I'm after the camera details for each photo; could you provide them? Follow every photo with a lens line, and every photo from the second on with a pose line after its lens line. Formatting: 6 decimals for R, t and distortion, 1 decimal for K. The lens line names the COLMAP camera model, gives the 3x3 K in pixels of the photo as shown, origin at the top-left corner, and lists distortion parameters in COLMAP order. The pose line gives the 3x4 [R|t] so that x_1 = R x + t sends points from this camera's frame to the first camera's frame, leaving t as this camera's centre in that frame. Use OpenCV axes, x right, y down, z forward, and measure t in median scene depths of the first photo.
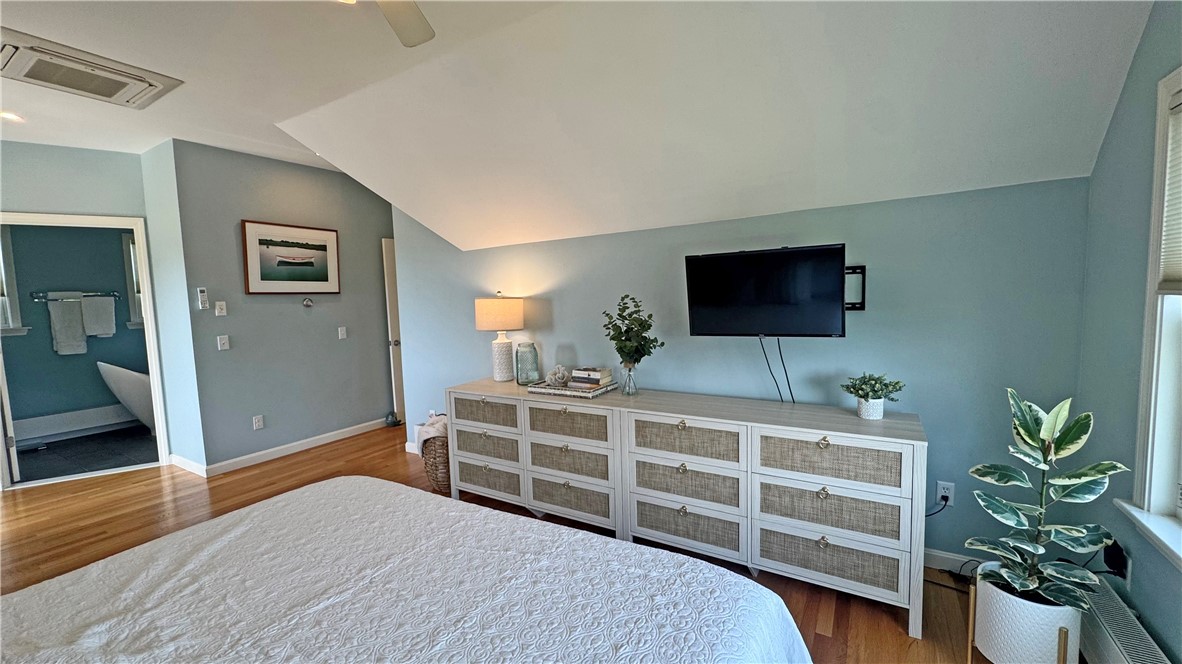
lens RADIAL K [[471.9, 0, 593.0], [0, 471.9, 333.7], [0, 0, 1]] dist [-0.002757, 0.000440]
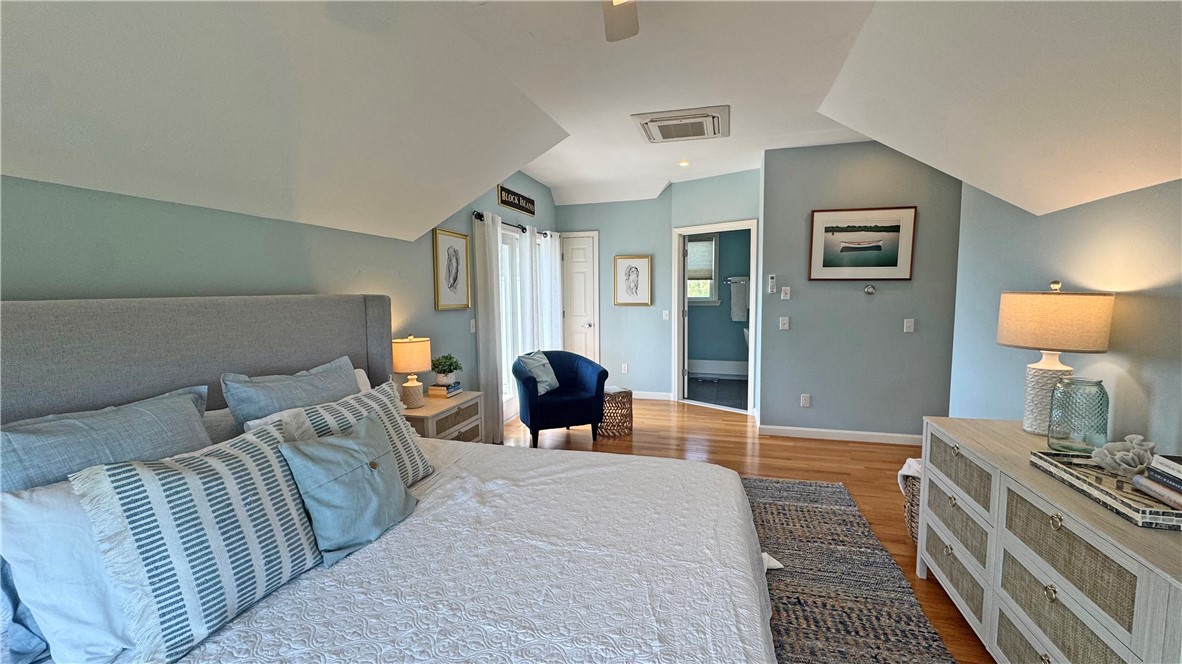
lens RADIAL K [[471.9, 0, 587.7], [0, 471.9, 332.2], [0, 0, 1]] dist [-0.002757, 0.000440]
pose [[0.257463, 0.115946, -0.959307, 0.216472], [-0.082902, 0.991765, 0.097619, -0.036632], [0.962725, 0.054395, 0.264955, 0.293711]]
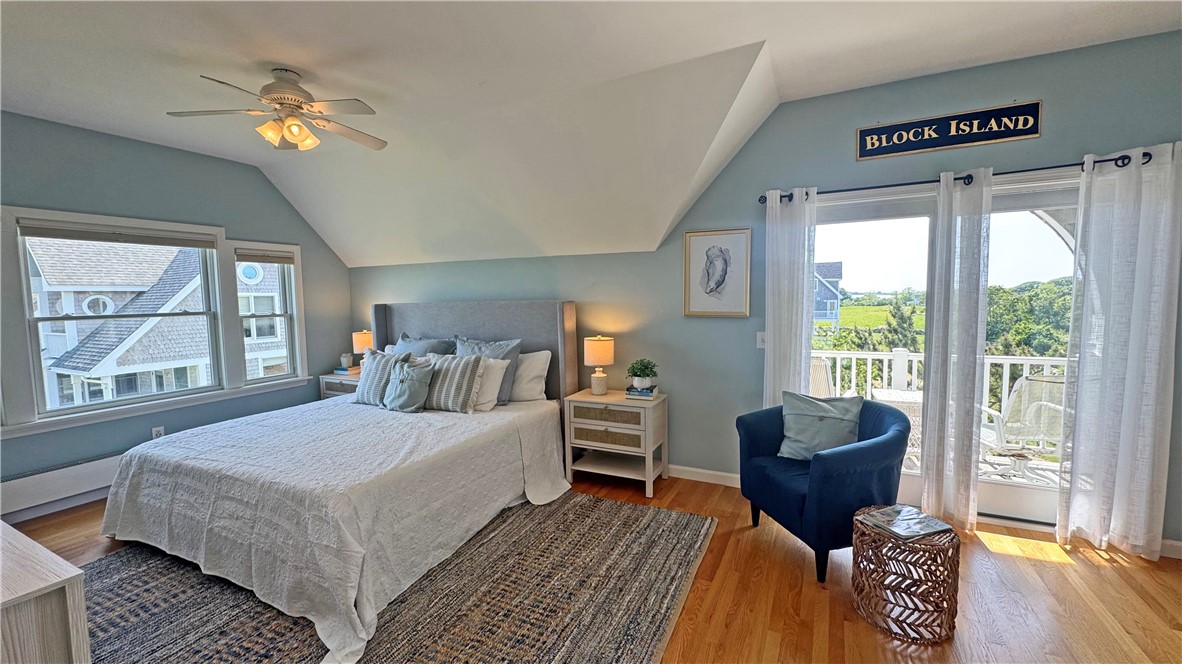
lens RADIAL K [[471.9, 0, 594.1], [0, 471.9, 331.2], [0, 0, 1]] dist [-0.002757, 0.000440]
pose [[-0.995587, 0.056660, -0.074813, -0.666811], [0.043540, 0.985058, 0.166627, -0.106153], [0.083136, 0.162635, -0.983178, 1.303082]]
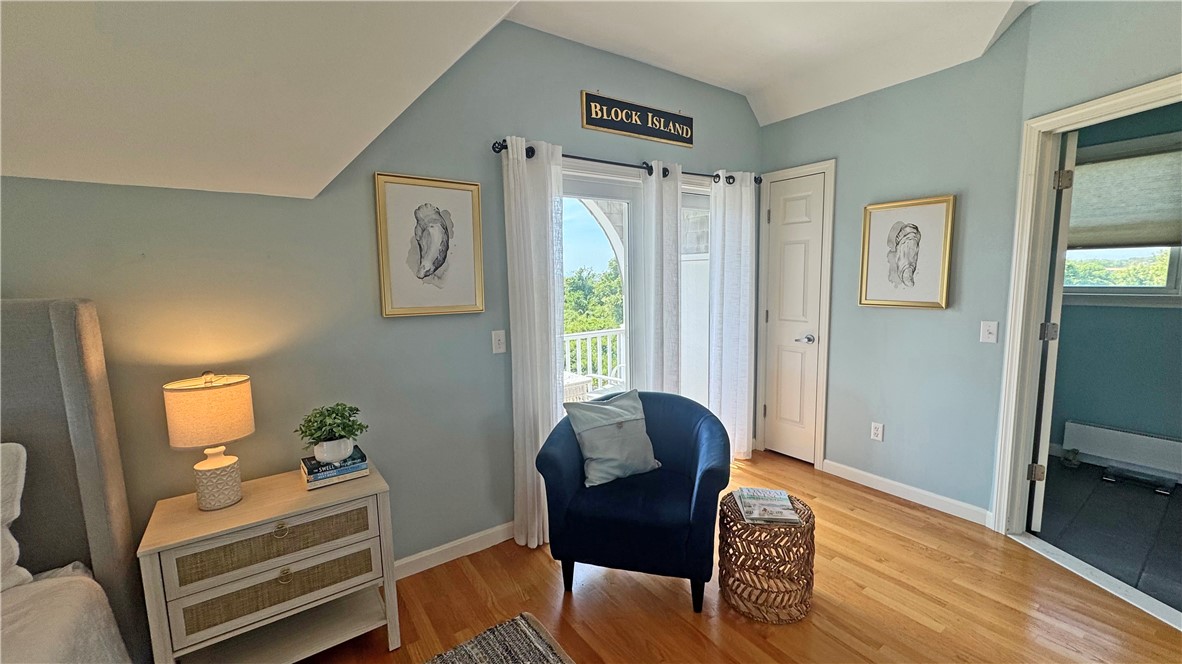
lens RADIAL K [[471.9, 0, 588.7], [0, 471.9, 332.9], [0, 0, 1]] dist [-0.002757, 0.000440]
pose [[-0.398205, 0.151127, -0.904762, -0.481734], [-0.047054, 0.981671, 0.184682, -0.061164], [0.916089, 0.116114, -0.383795, 0.751910]]
